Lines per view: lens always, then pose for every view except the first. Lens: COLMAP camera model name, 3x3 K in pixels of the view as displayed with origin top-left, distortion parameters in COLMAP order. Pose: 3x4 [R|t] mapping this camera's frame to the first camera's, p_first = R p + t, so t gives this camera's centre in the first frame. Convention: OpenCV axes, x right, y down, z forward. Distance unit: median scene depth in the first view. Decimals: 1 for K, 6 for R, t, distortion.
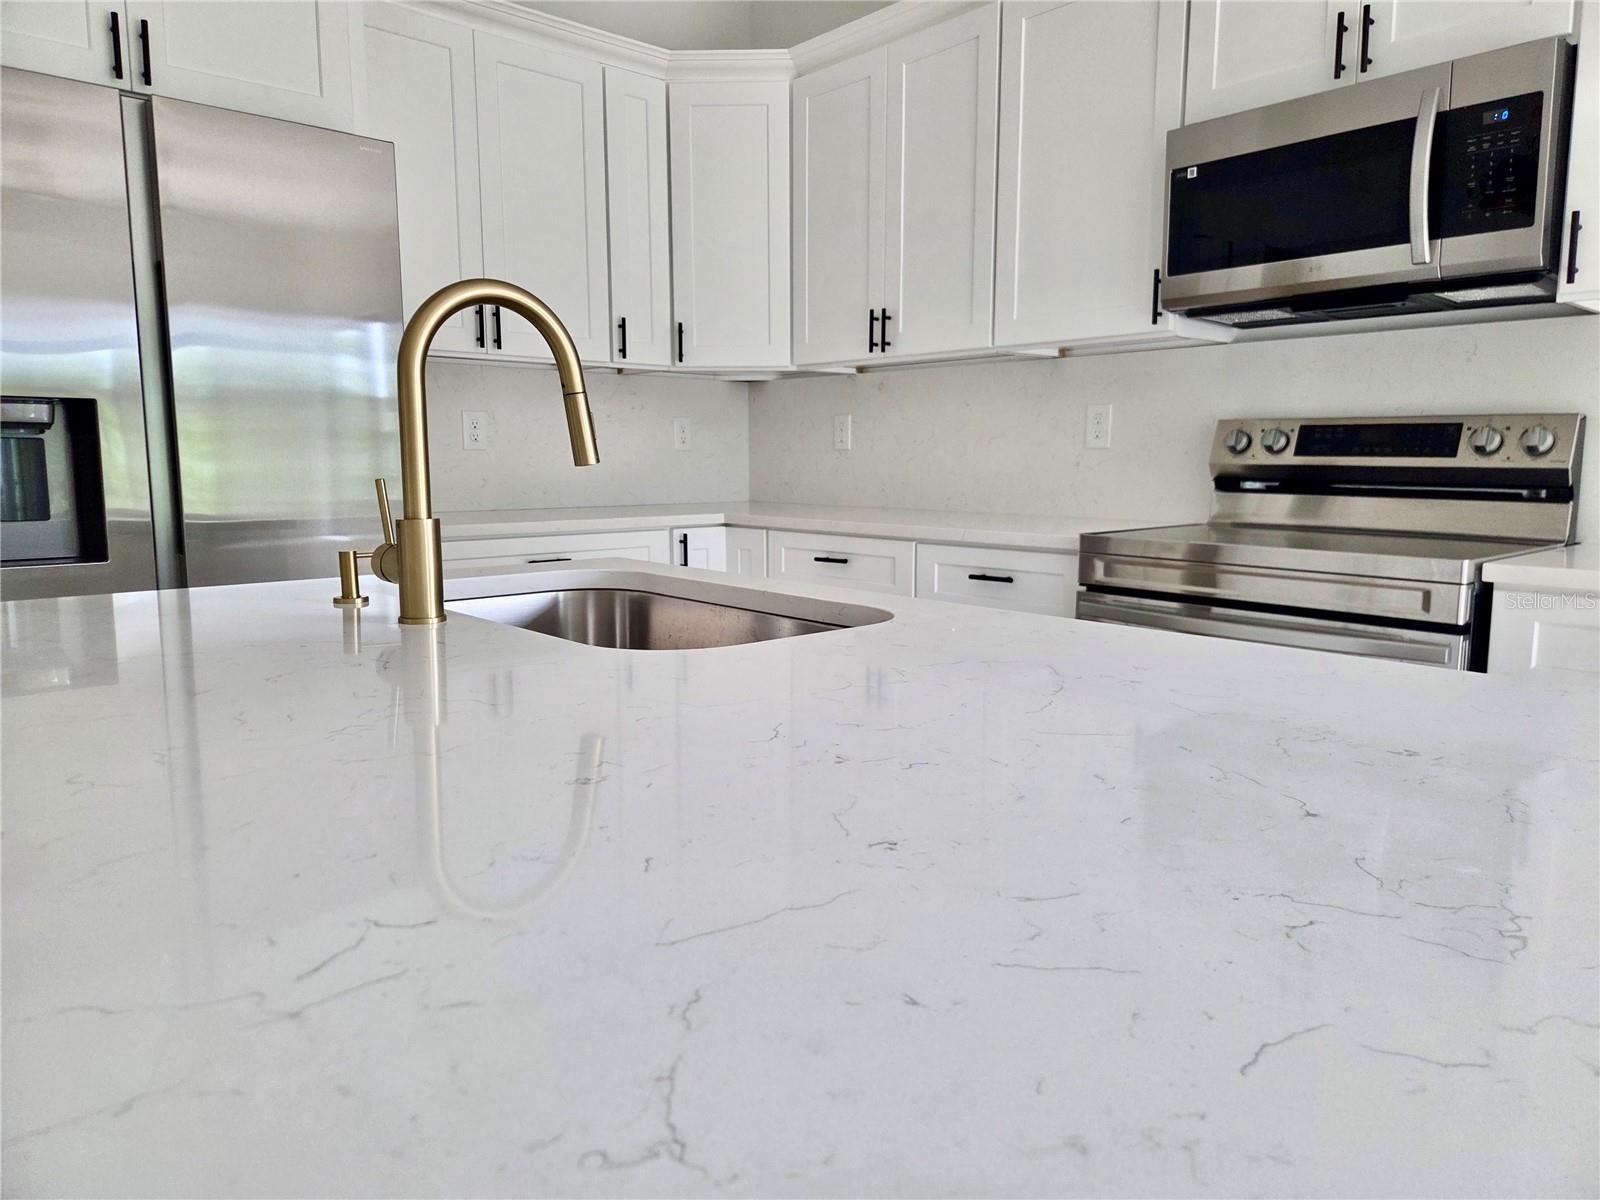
lens RADIAL K [[1068.4, 0, 800.0], [0, 1068.4, 600.0], [0, 0, 1]] dist [0.032877, -0.002169]
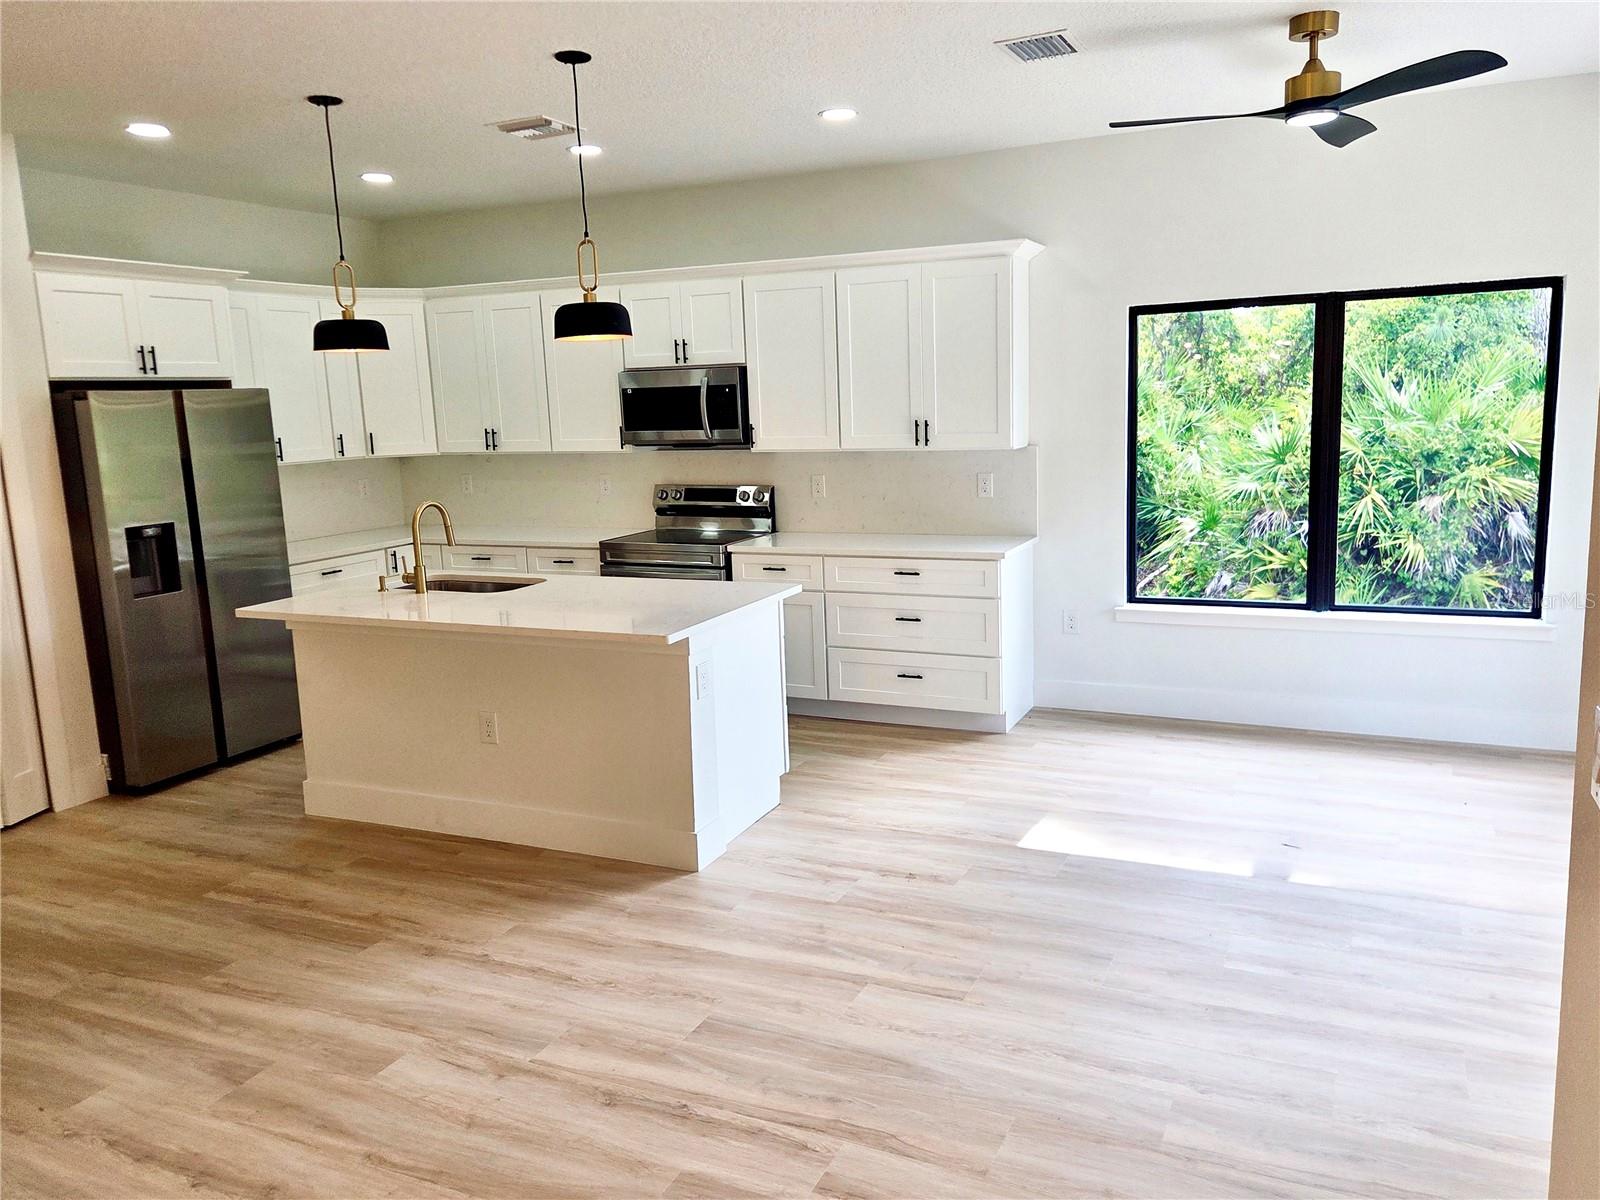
lens RADIAL K [[1190.9, 0, 806.5], [0, 1190.9, 558.6], [0, 0, 1]] dist [0.048753, -0.010162]
pose [[0.918926, -0.084033, 0.385375, -0.333421], [0.088176, 0.996081, 0.006946, -0.000171], [-0.384448, 0.027598, 0.922734, -1.595621]]
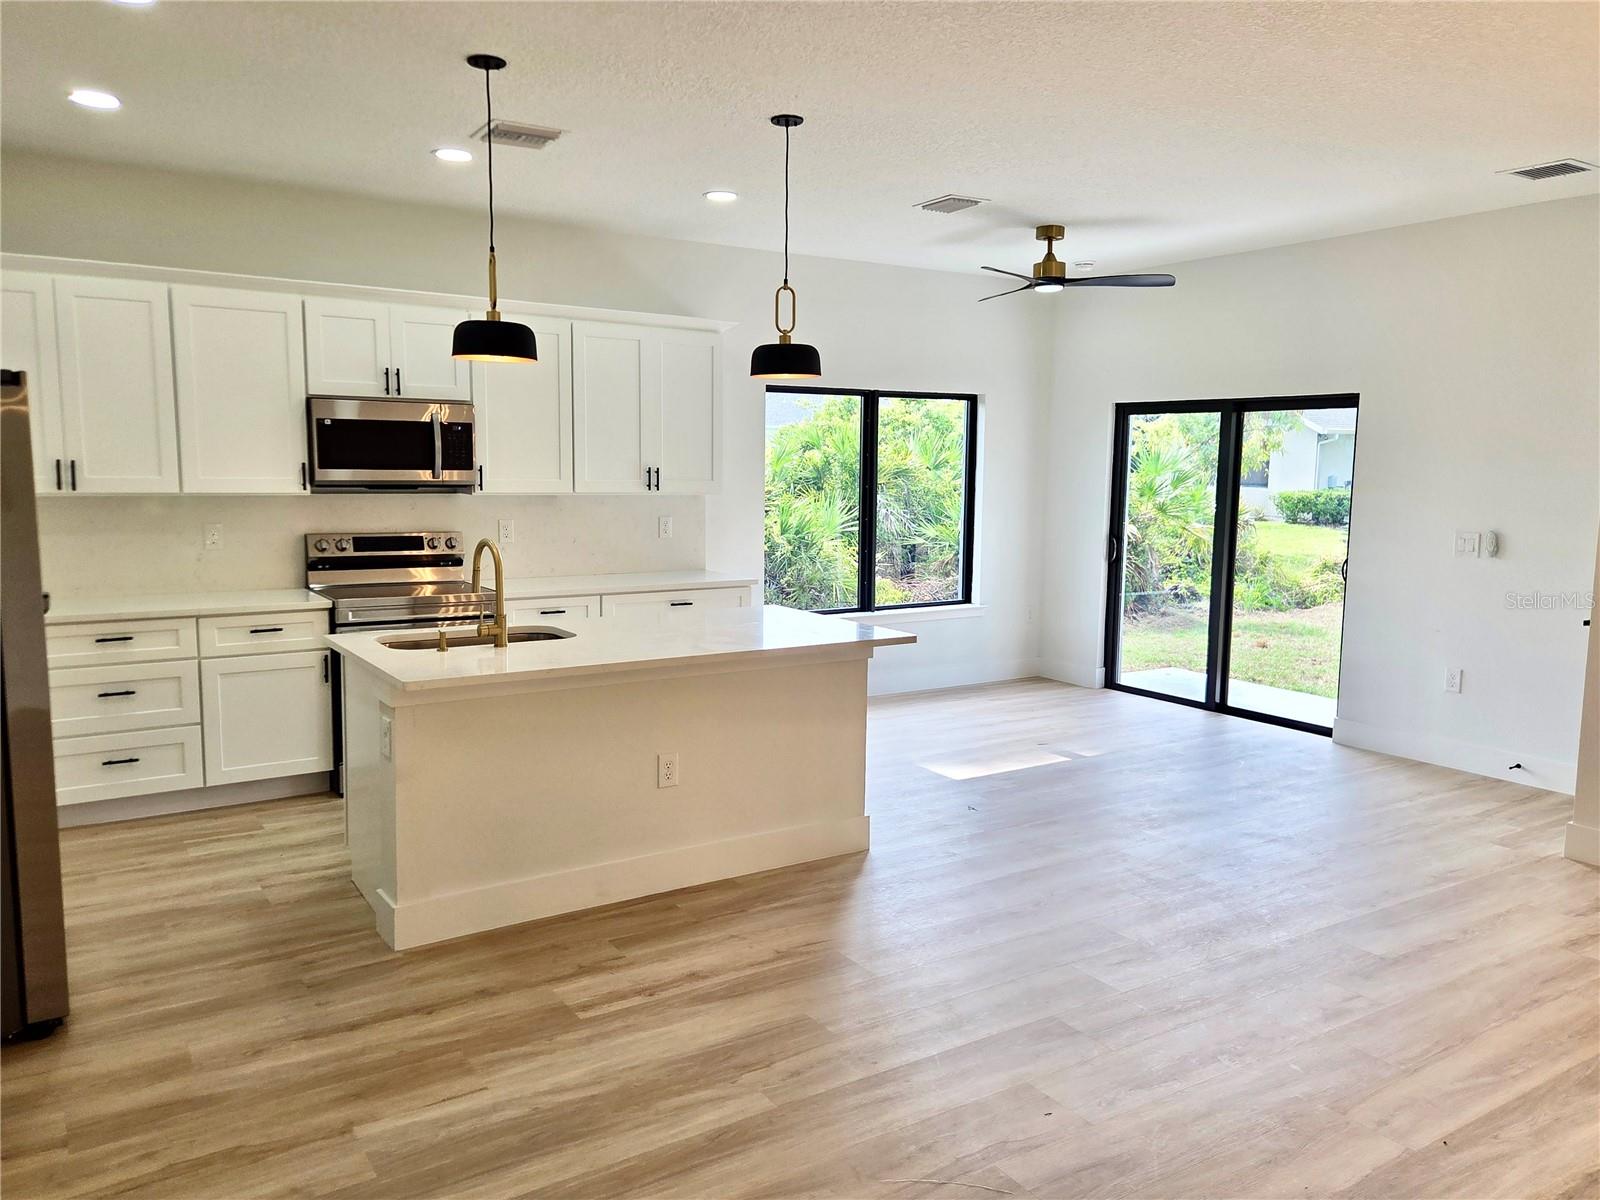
lens RADIAL K [[1184.7, 0, 799.2], [0, 1184.7, 587.5], [0, 0, 1]] dist [0.089608, -0.100706]
pose [[0.156862, -0.105105, 0.982012, -1.731639], [0.124109, 0.988537, 0.085978, -0.161594], [-0.979791, 0.108389, 0.168108, -0.232468]]
